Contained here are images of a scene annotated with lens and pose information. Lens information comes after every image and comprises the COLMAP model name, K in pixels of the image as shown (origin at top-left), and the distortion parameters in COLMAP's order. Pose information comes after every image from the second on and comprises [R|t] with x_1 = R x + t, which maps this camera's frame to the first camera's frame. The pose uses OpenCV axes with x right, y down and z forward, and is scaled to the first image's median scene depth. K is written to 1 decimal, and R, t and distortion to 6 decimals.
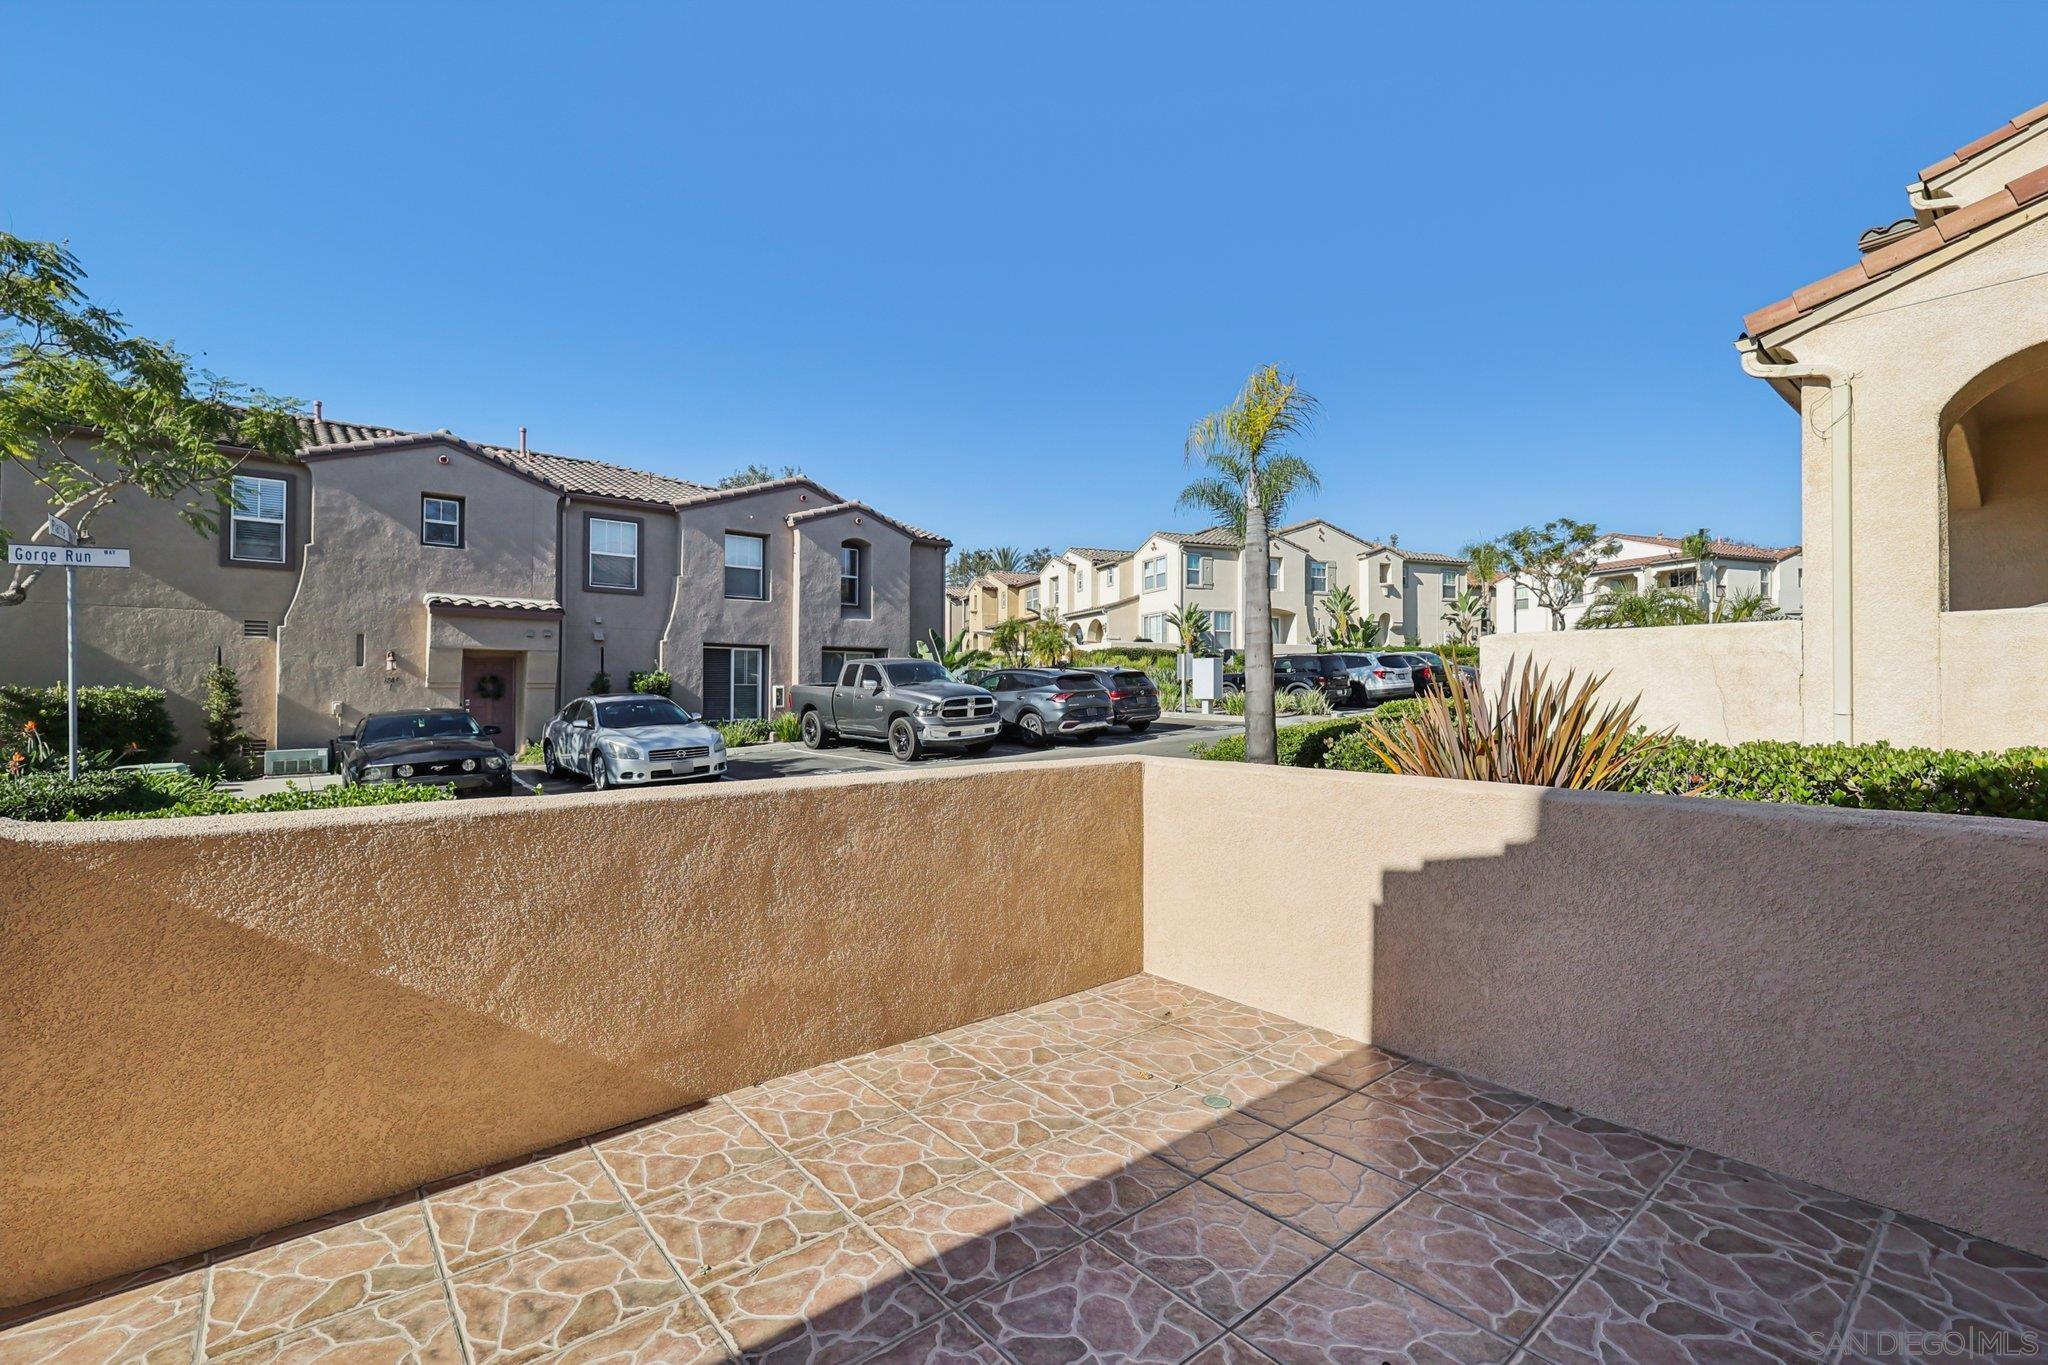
lens RADIAL K [[885.5, 0, 1025.7], [0, 885.5, 671.9], [0, 0, 1]] dist [0.001234, 0.000106]
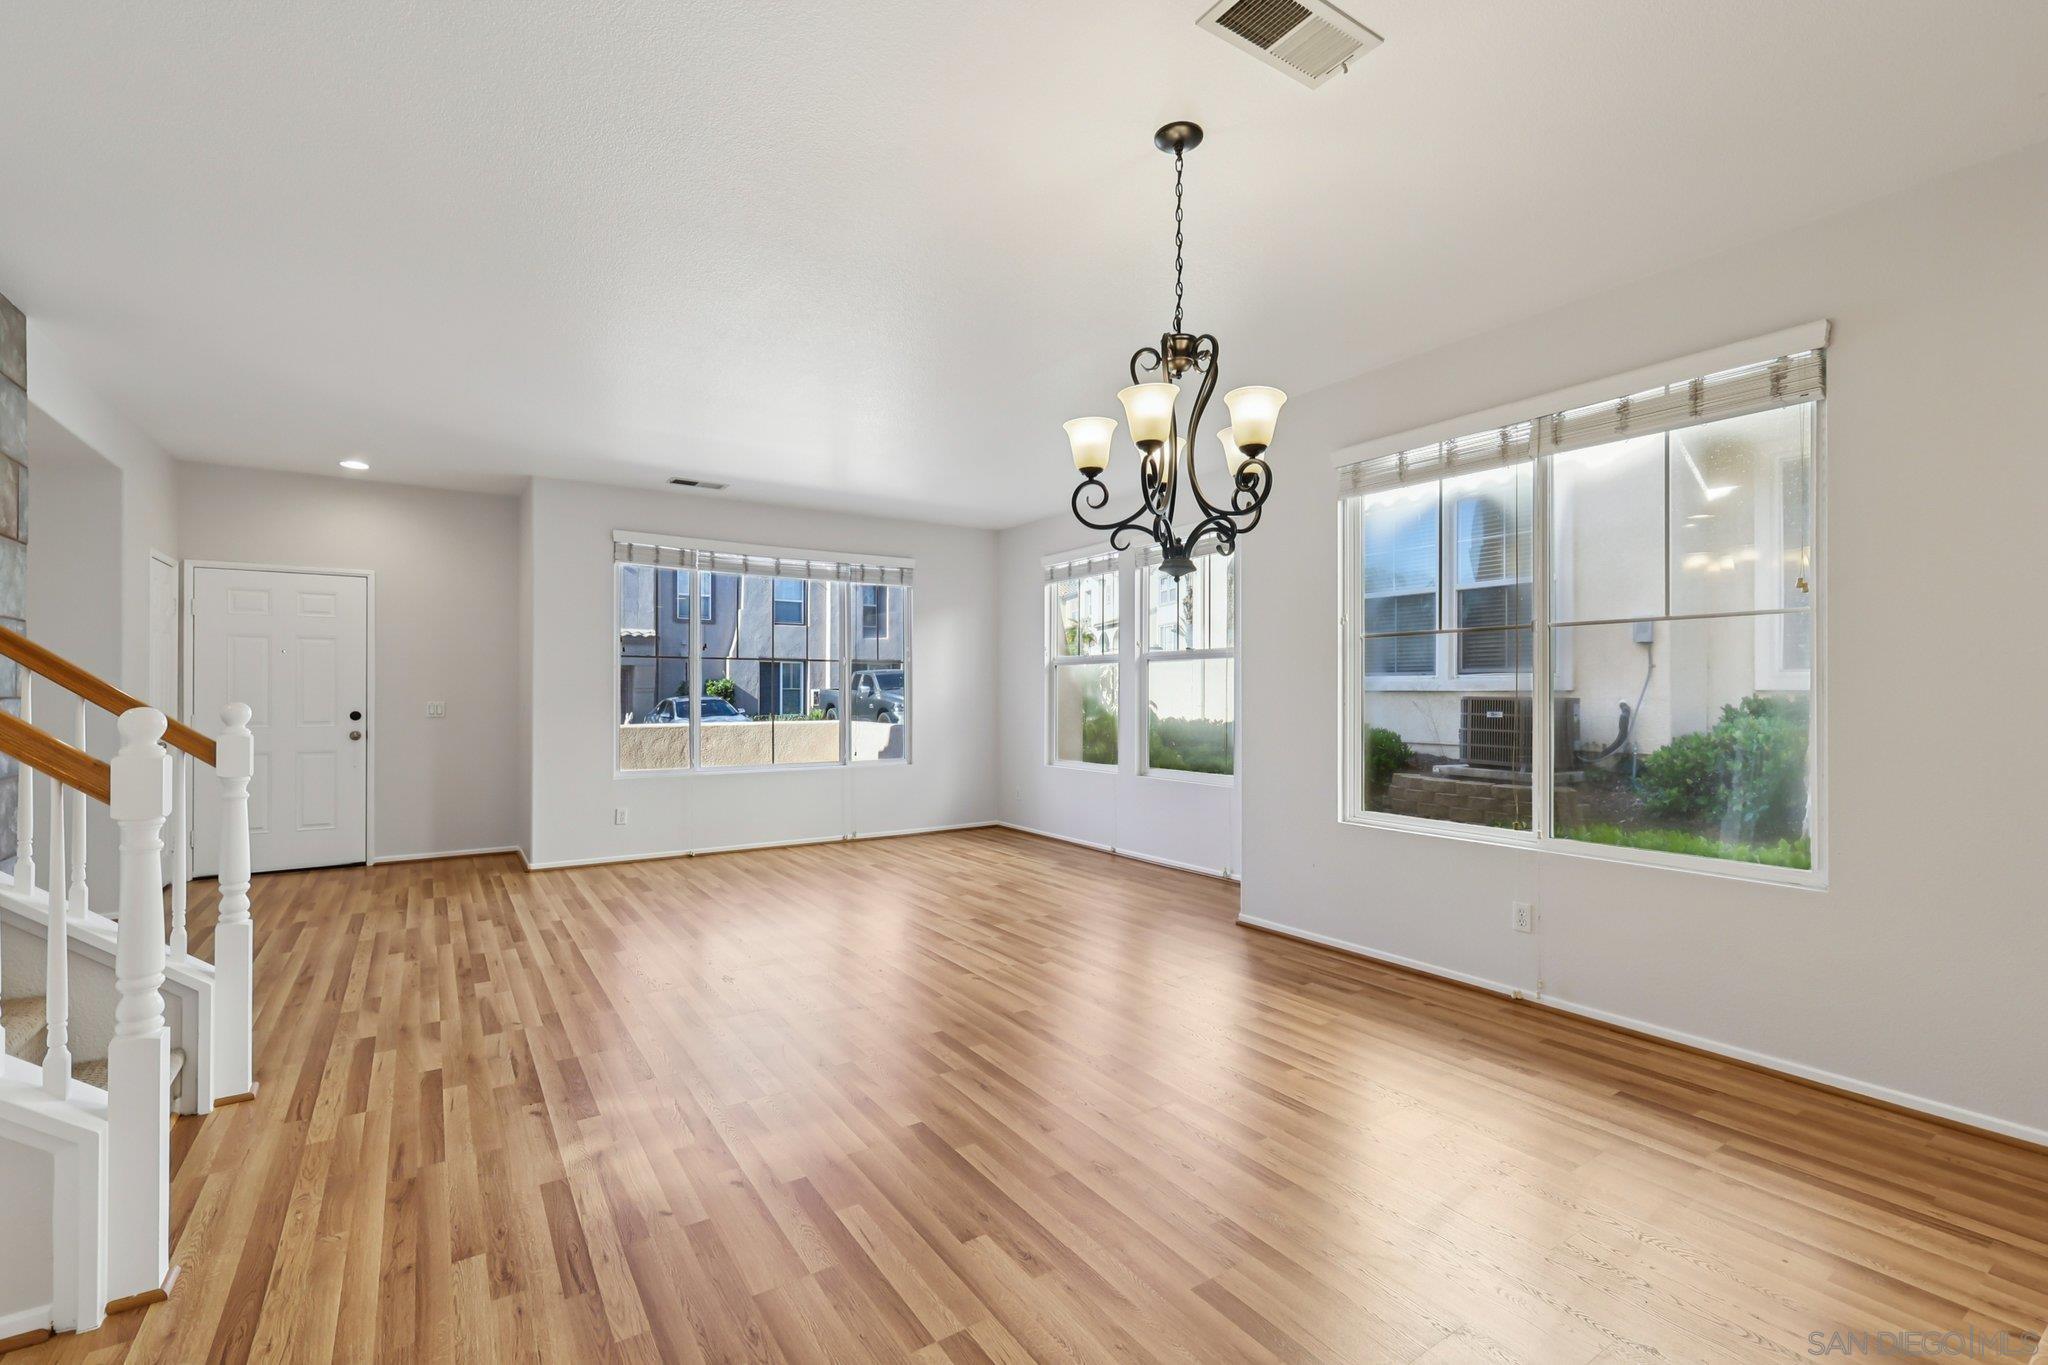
lens RADIAL K [[889.1, 0, 1021.7], [0, 889.1, 695.5], [0, 0, 1]] dist [0.000422, 0.000114]
pose [[0.993243, -0.000990, -0.116052, 0.207336], [0.003905, 0.999682, 0.024898, -0.008295], [0.115990, -0.025183, 0.992931, -0.328351]]
